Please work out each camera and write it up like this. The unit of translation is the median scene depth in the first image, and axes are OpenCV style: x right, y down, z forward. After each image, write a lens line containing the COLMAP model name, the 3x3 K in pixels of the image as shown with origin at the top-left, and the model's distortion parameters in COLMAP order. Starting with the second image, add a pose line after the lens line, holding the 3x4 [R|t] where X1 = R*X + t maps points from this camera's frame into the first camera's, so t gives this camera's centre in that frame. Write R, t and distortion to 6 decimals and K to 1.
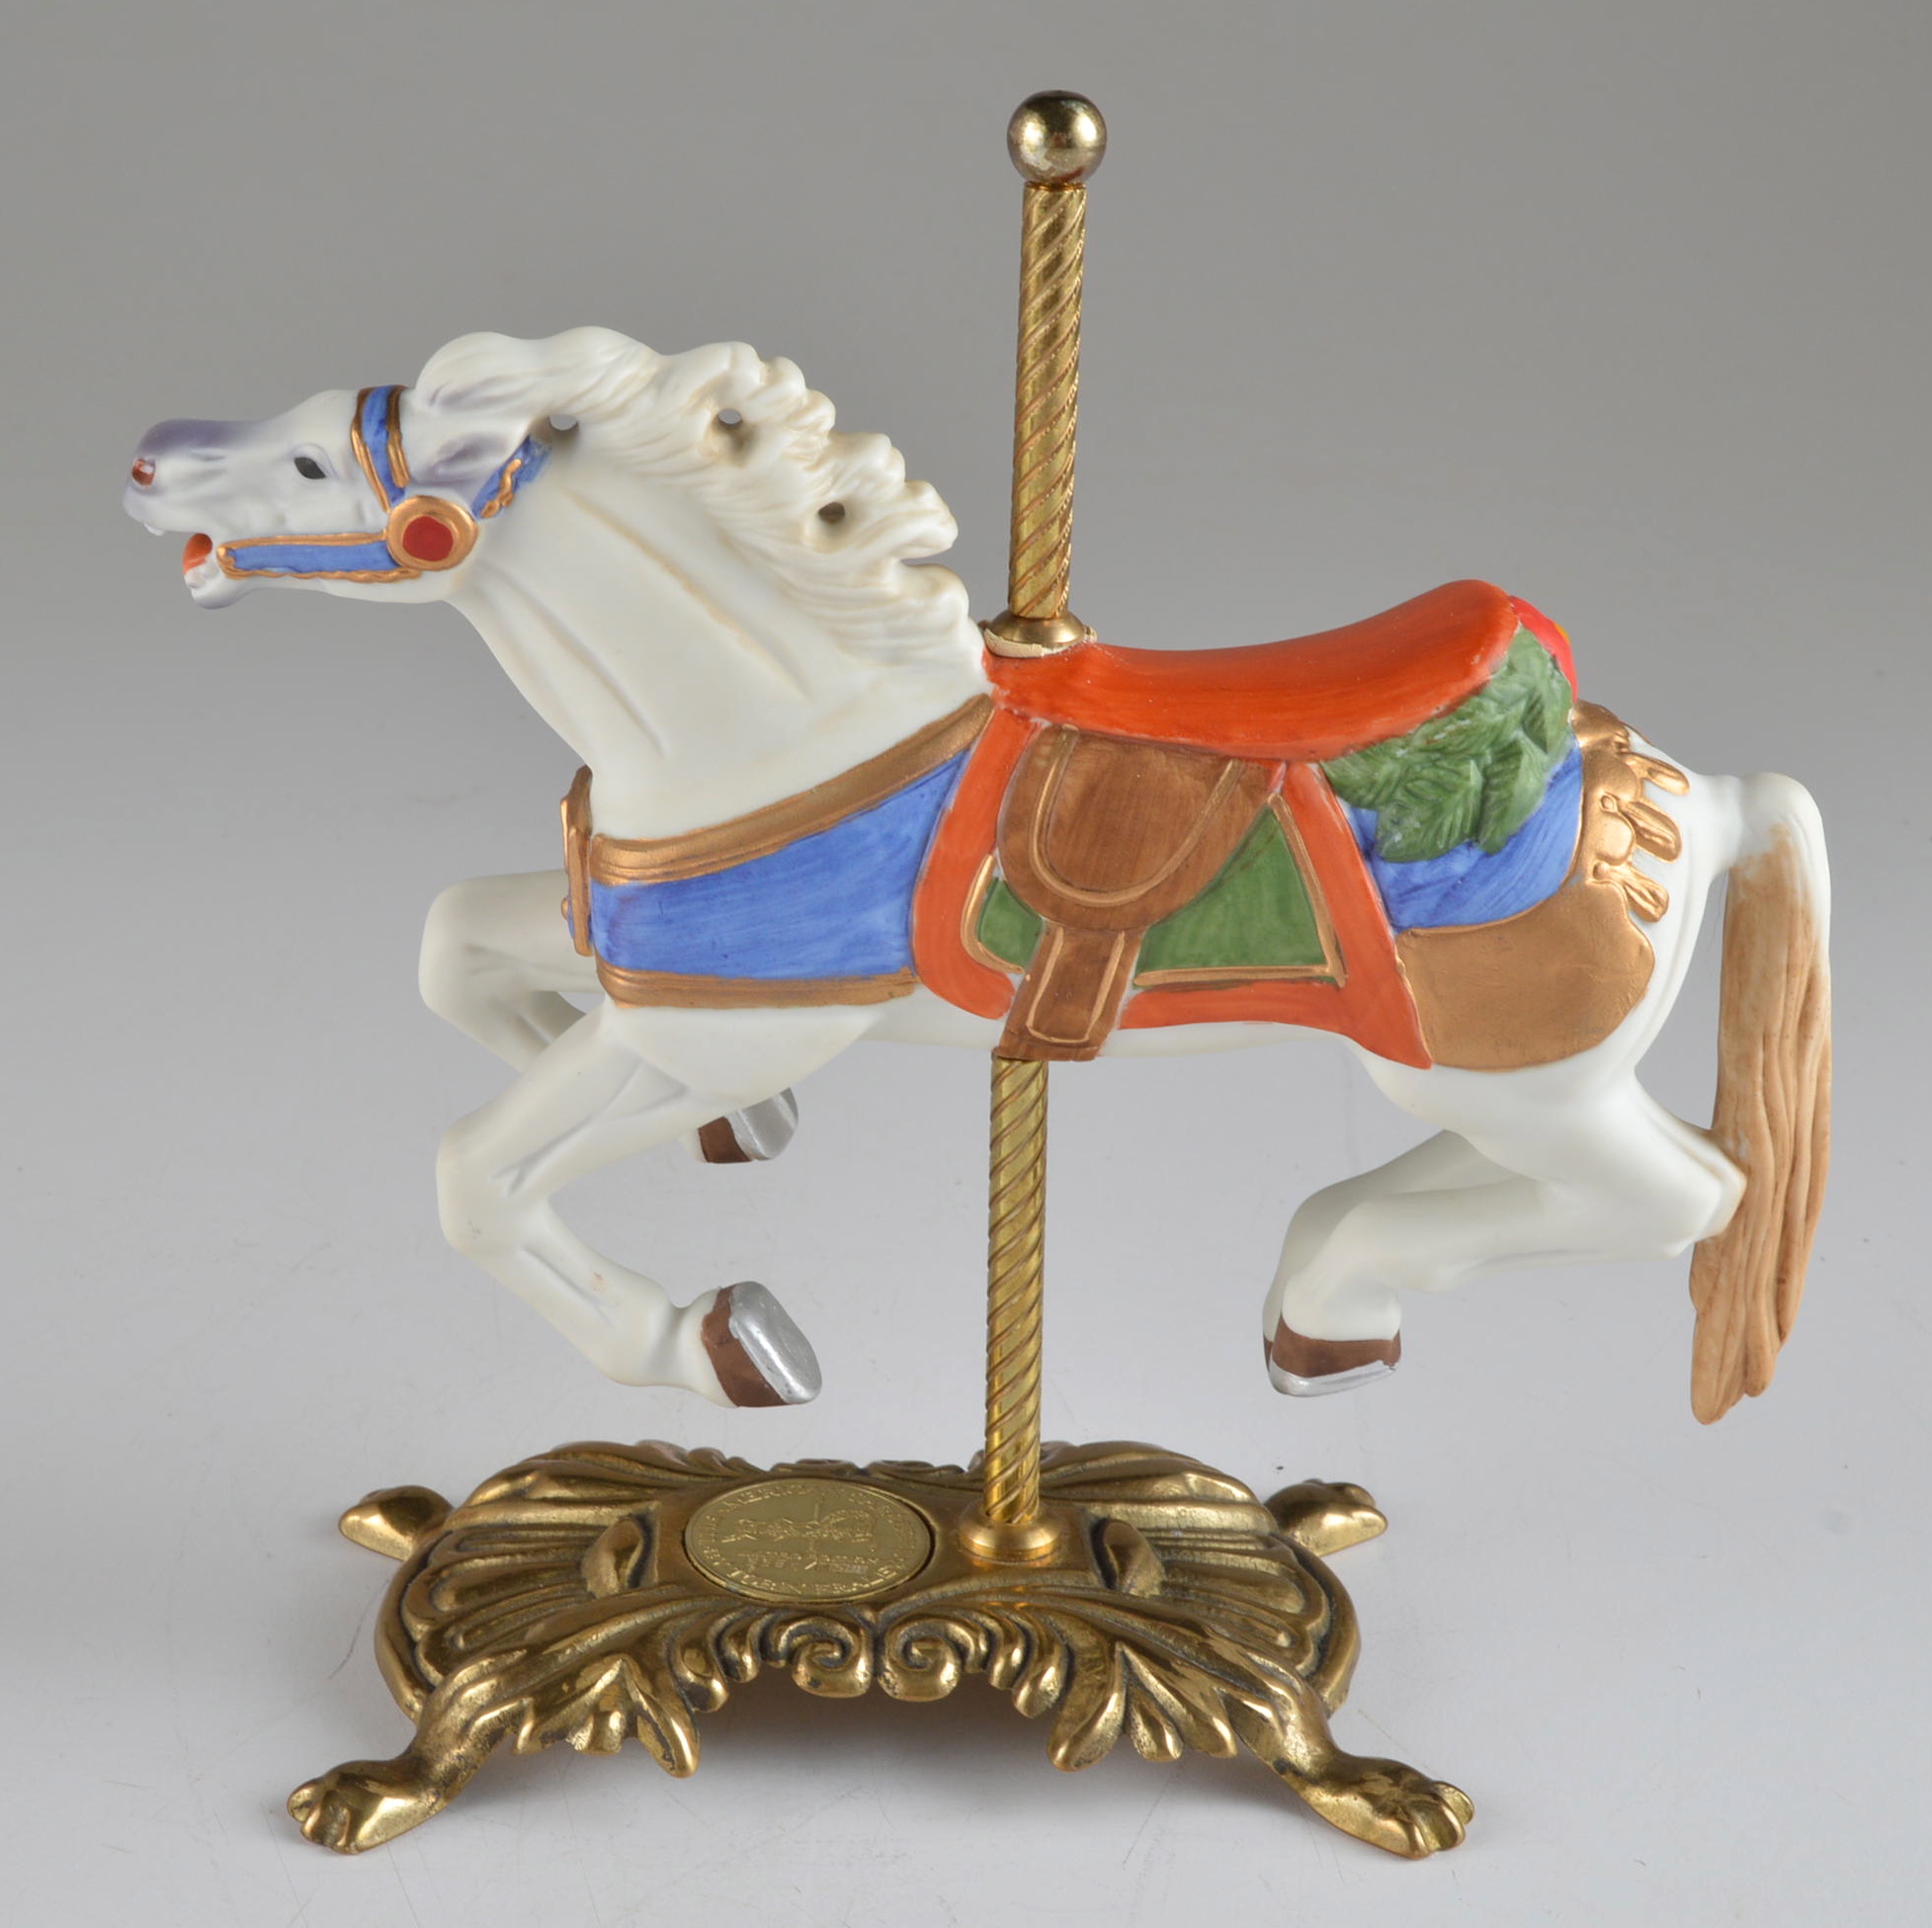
lens RADIAL K [[5113.1, 0, 966.0], [0, 5113.1, 964.0], [0, 0, 1]] dist [0.011178, -0.127964]
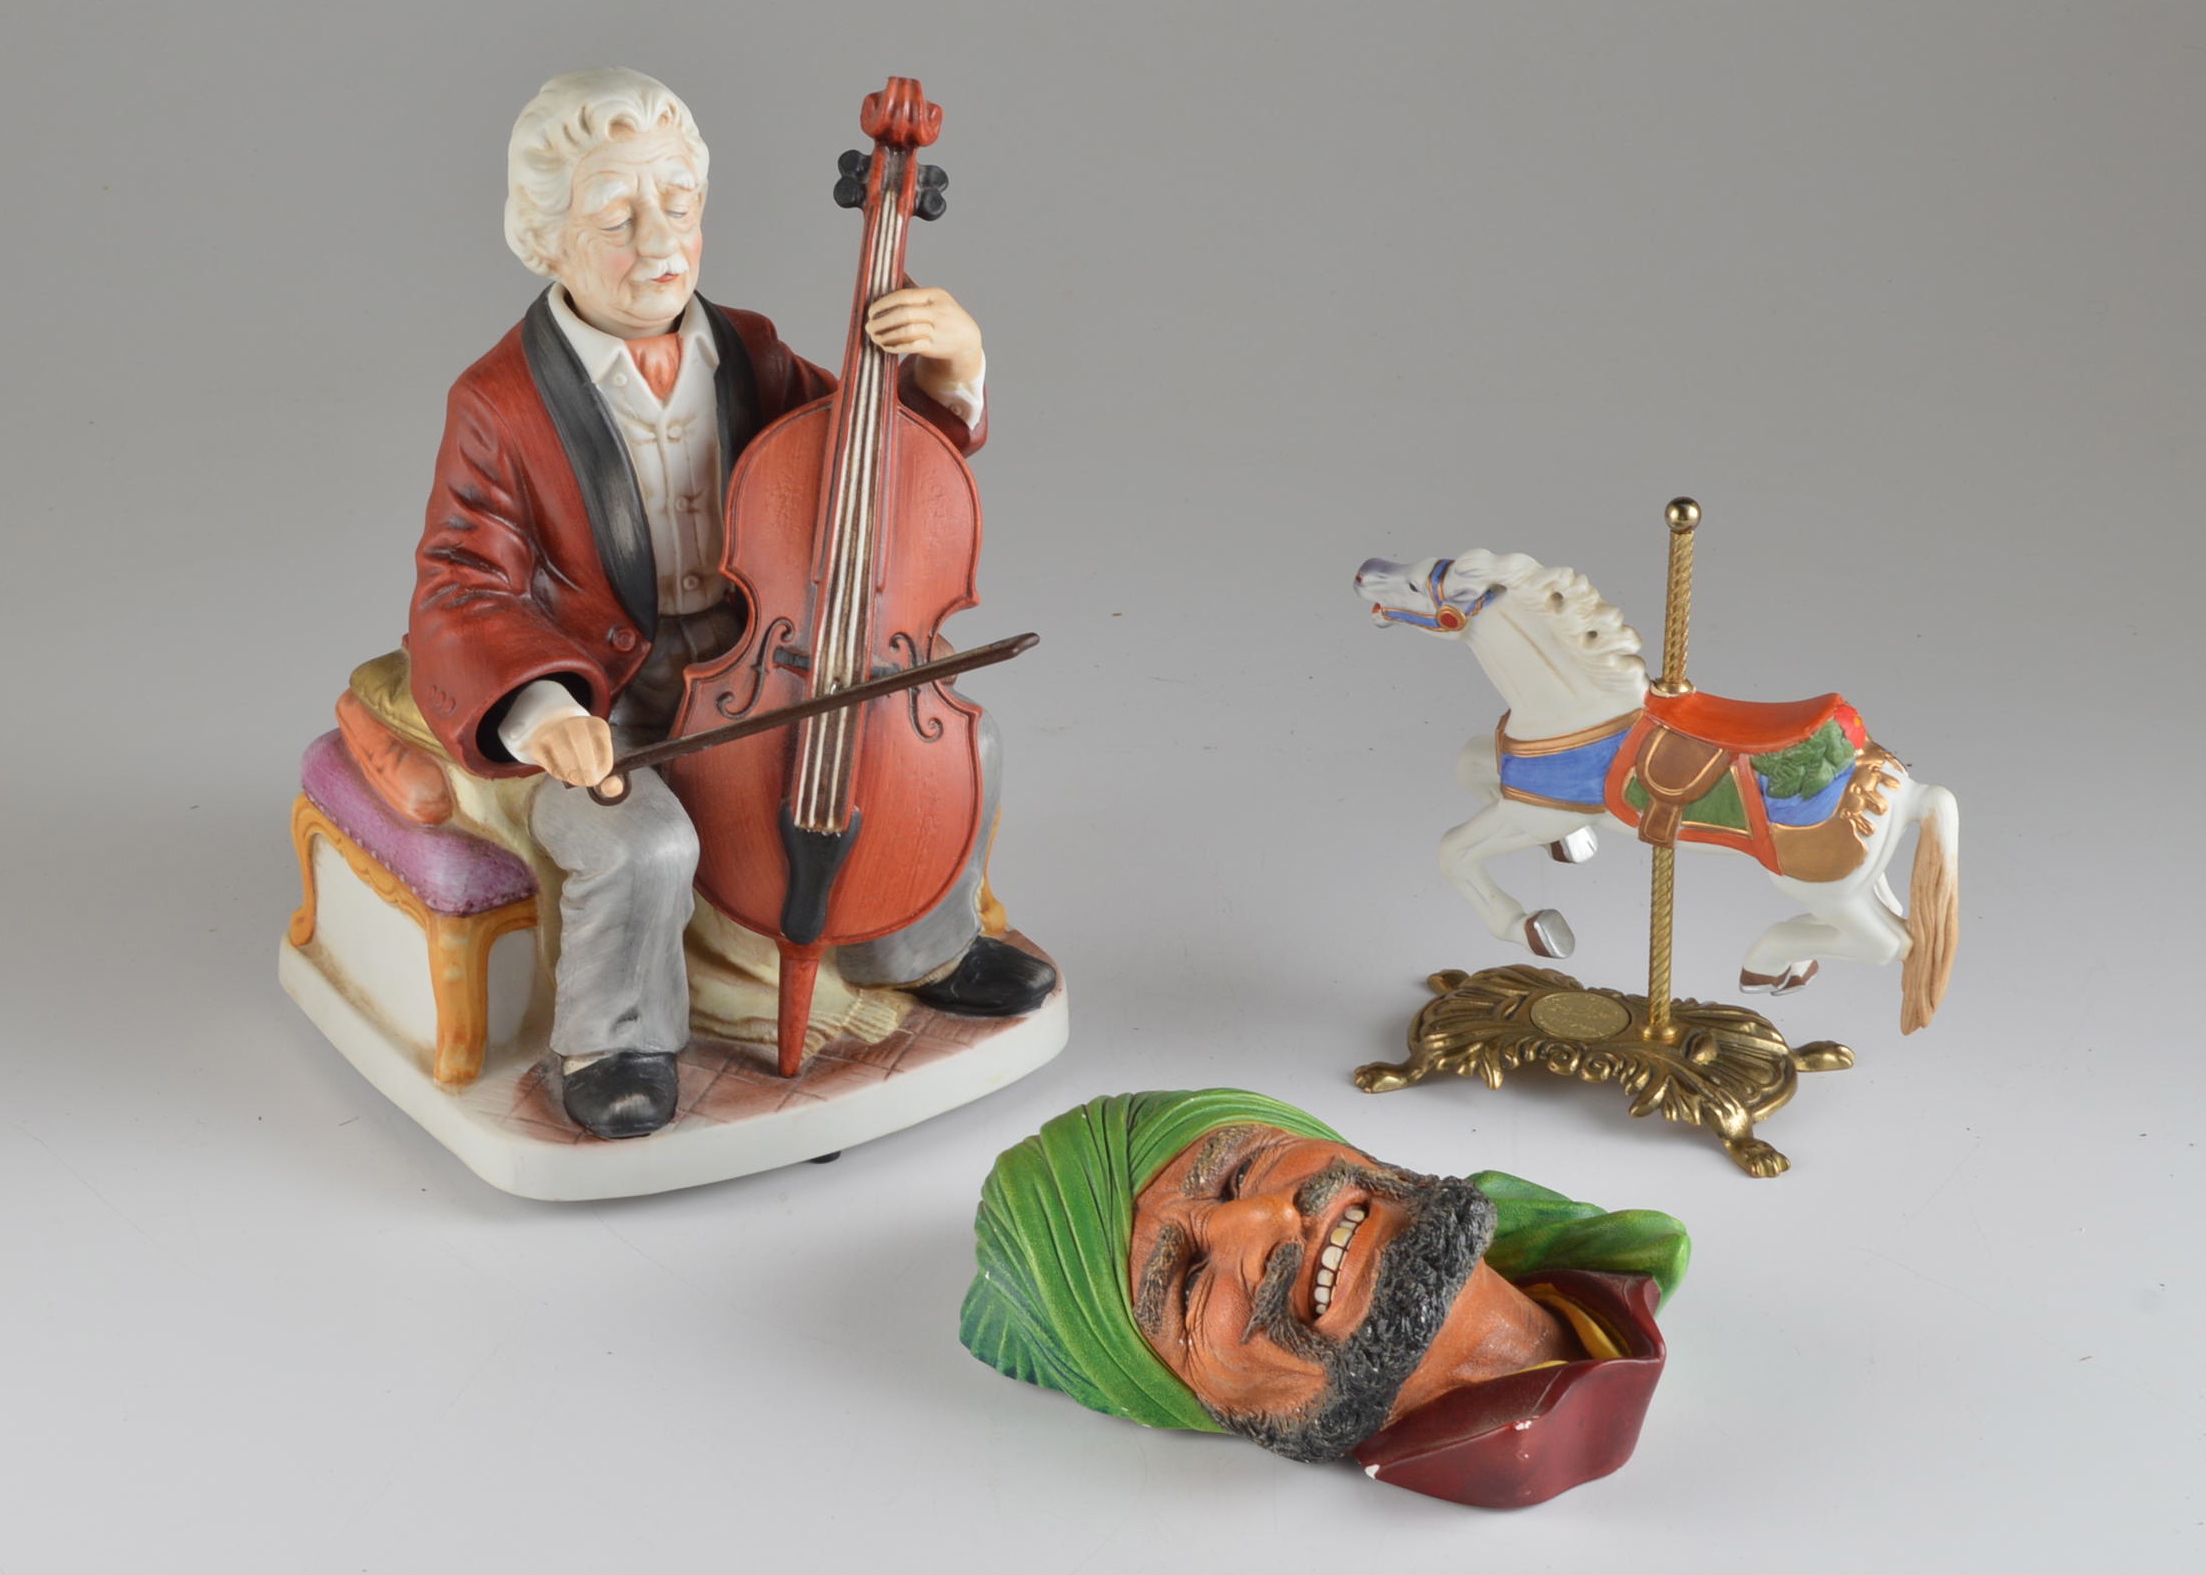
lens RADIAL K [[4802.6, 0, 1103.0], [0, 4802.6, 787.5], [0, 0, 1]] dist [-0.027412, -0.109592]
pose [[0.913227, 0.173627, -0.368607, 0.678852], [-0.157135, 0.984759, 0.074552, -0.154699], [0.375933, -0.010161, 0.926591, -1.434720]]
